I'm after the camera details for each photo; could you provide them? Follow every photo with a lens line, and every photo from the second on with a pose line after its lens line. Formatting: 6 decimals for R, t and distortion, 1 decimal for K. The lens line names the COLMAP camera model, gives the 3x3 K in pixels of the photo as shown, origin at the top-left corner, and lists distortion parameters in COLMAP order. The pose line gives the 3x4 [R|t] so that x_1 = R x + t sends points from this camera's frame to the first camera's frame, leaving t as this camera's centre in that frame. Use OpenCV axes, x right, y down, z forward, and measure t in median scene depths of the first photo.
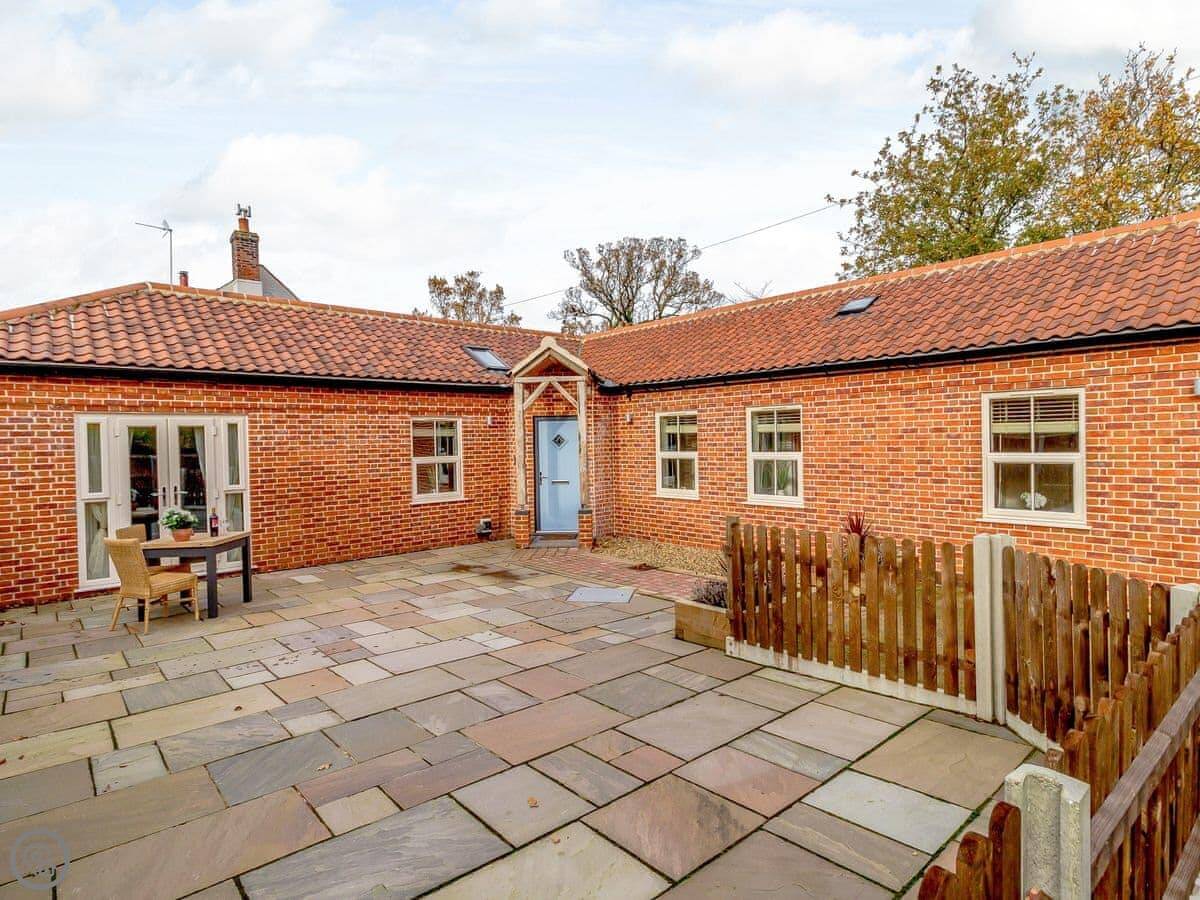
lens RADIAL K [[671.4, 0, 614.8], [0, 671.4, 437.4], [0, 0, 1]] dist [-0.001551, 0.000077]
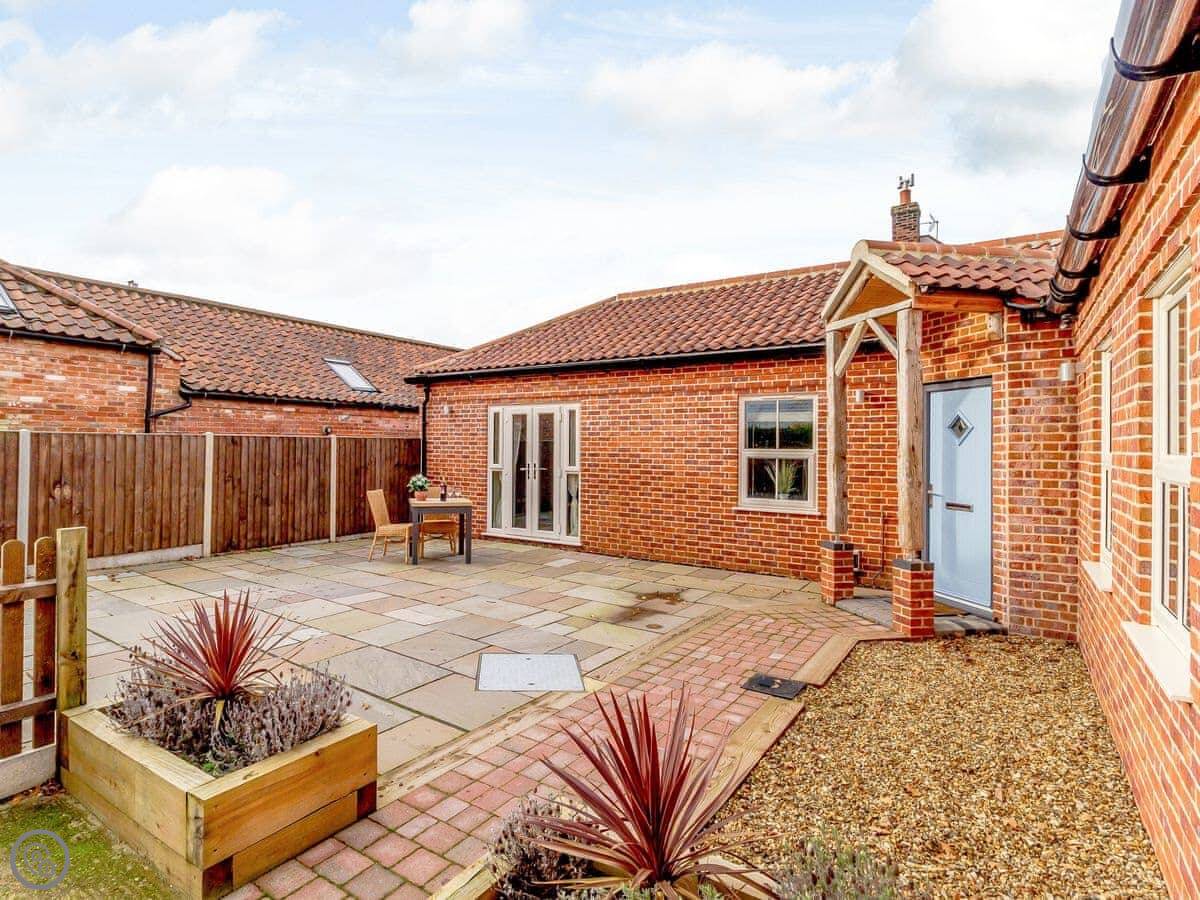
lens RADIAL K [[671.4, 0, 614.8], [0, 671.4, 437.4], [0, 0, 1]] dist [-0.001551, 0.000077]
pose [[0.185256, 0.006003, -0.982672, 0.465719], [-0.011308, 0.999928, 0.003976, 0.016493], [0.982625, 0.010376, 0.185310, 0.771618]]
